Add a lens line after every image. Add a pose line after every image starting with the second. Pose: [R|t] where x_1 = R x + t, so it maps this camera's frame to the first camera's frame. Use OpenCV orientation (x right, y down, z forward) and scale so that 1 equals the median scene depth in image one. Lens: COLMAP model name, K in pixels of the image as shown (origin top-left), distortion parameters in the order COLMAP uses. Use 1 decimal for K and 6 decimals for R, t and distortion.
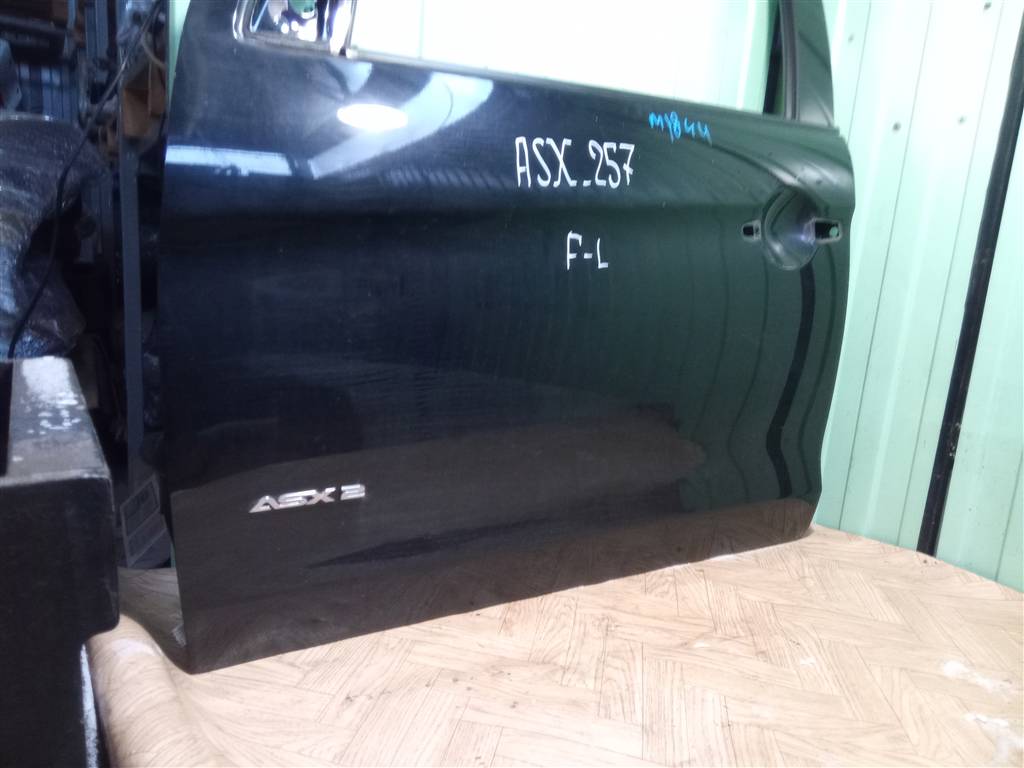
lens RADIAL K [[733.0, 0, 514.3], [0, 733.0, 398.6], [0, 0, 1]] dist [0.042228, -0.058271]
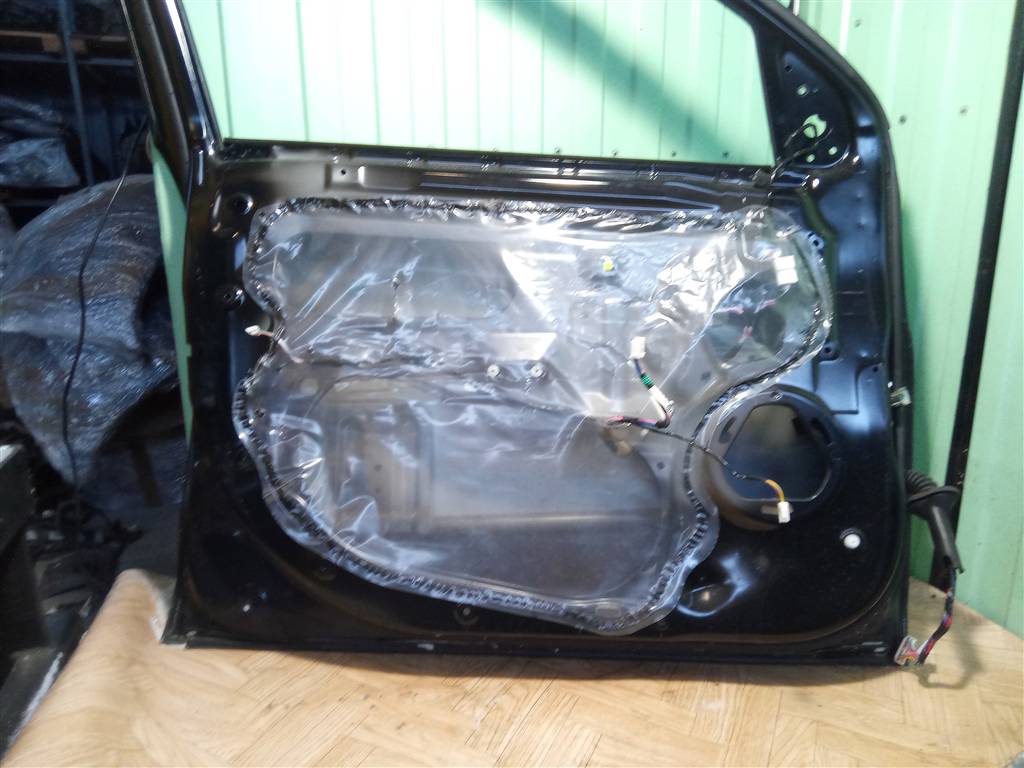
lens RADIAL K [[733.0, 0, 510.8], [0, 733.0, 399.4], [0, 0, 1]] dist [0.042228, -0.058271]
pose [[0.962769, -0.017696, -0.269747, 0.395740], [0.031314, 0.998438, 0.046268, -0.111549], [0.268507, -0.052992, 0.961819, -0.020389]]
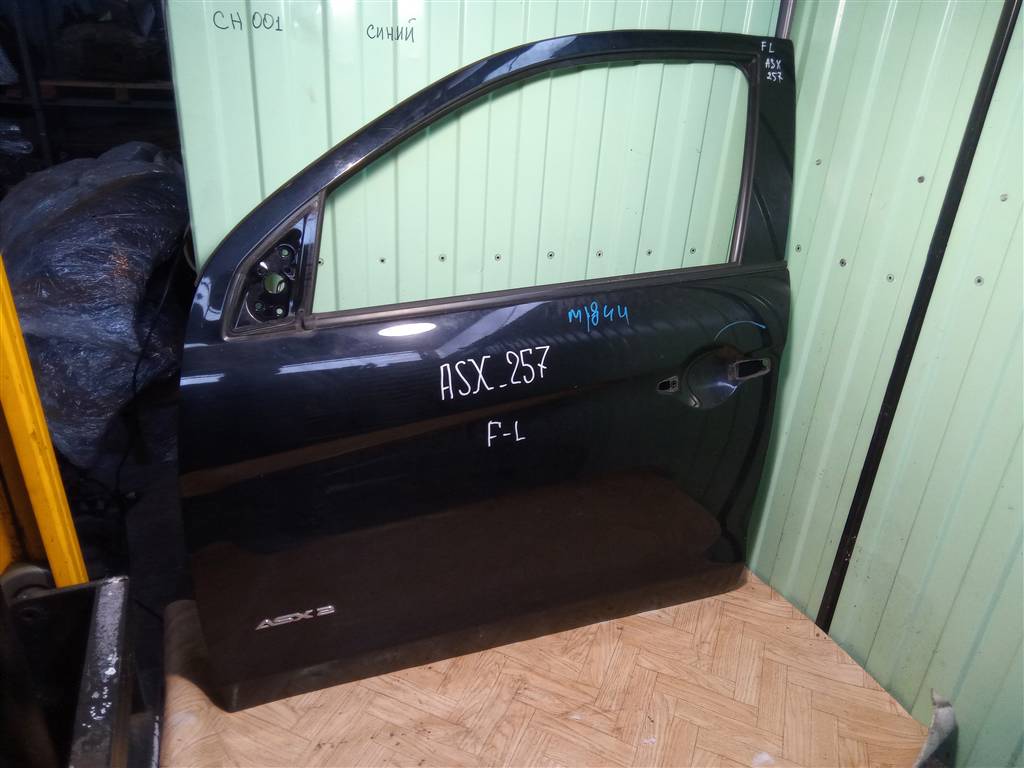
lens RADIAL K [[733.0, 0, 516.4], [0, 733.0, 394.5], [0, 0, 1]] dist [0.042228, -0.058271]
pose [[0.981175, 0.061015, -0.183230, 0.354058], [-0.017607, 0.973090, 0.229753, -0.568306], [0.192318, -0.222202, 0.955845, -0.217515]]
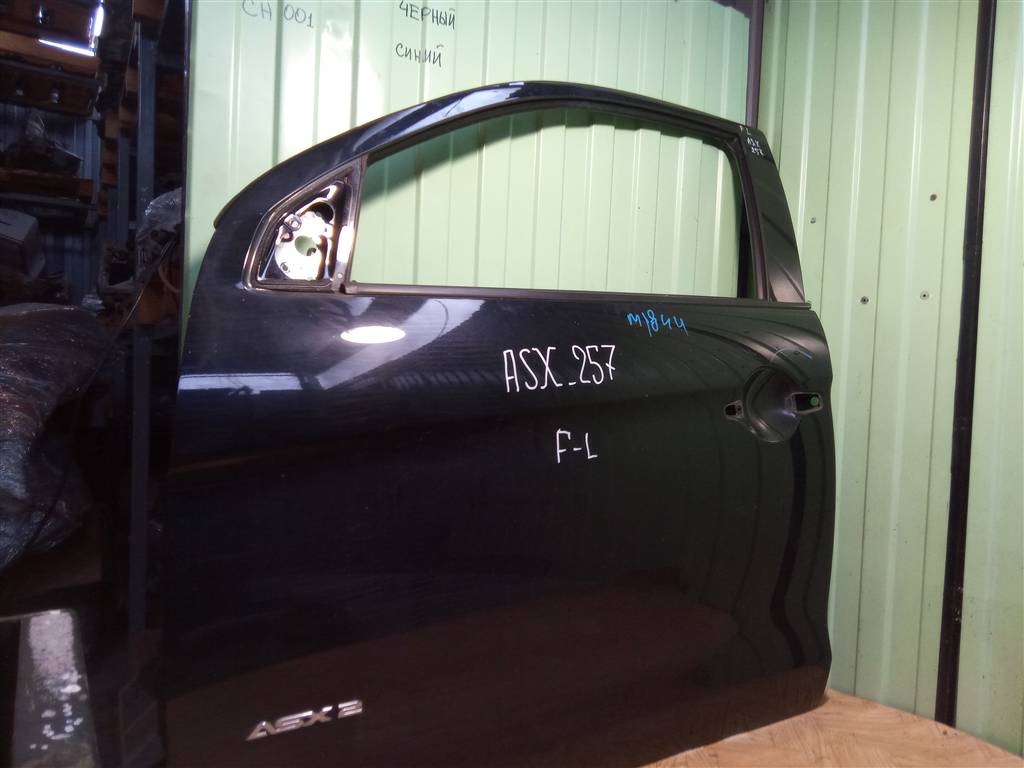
lens RADIAL K [[733.0, 0, 516.8], [0, 733.0, 392.8], [0, 0, 1]] dist [0.042228, -0.058271]
pose [[0.999244, -0.038783, -0.002843, 0.020280], [0.037793, 0.985745, -0.163948, -0.107516], [0.009161, 0.163717, 0.986465, -0.042396]]
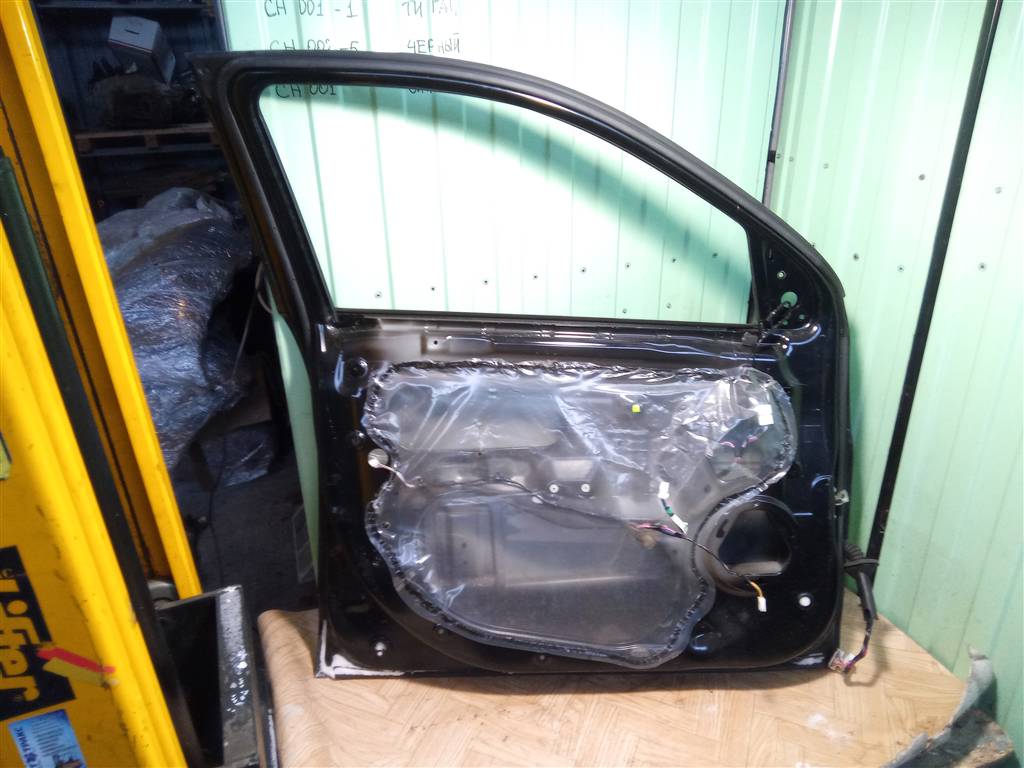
lens RADIAL K [[733.0, 0, 513.8], [0, 733.0, 397.4], [0, 0, 1]] dist [0.042228, -0.058271]
pose [[0.976088, -0.010136, -0.217141, 0.327311], [0.060278, 0.972361, 0.225567, -0.606054], [0.208853, -0.233262, 0.949721, -0.355521]]
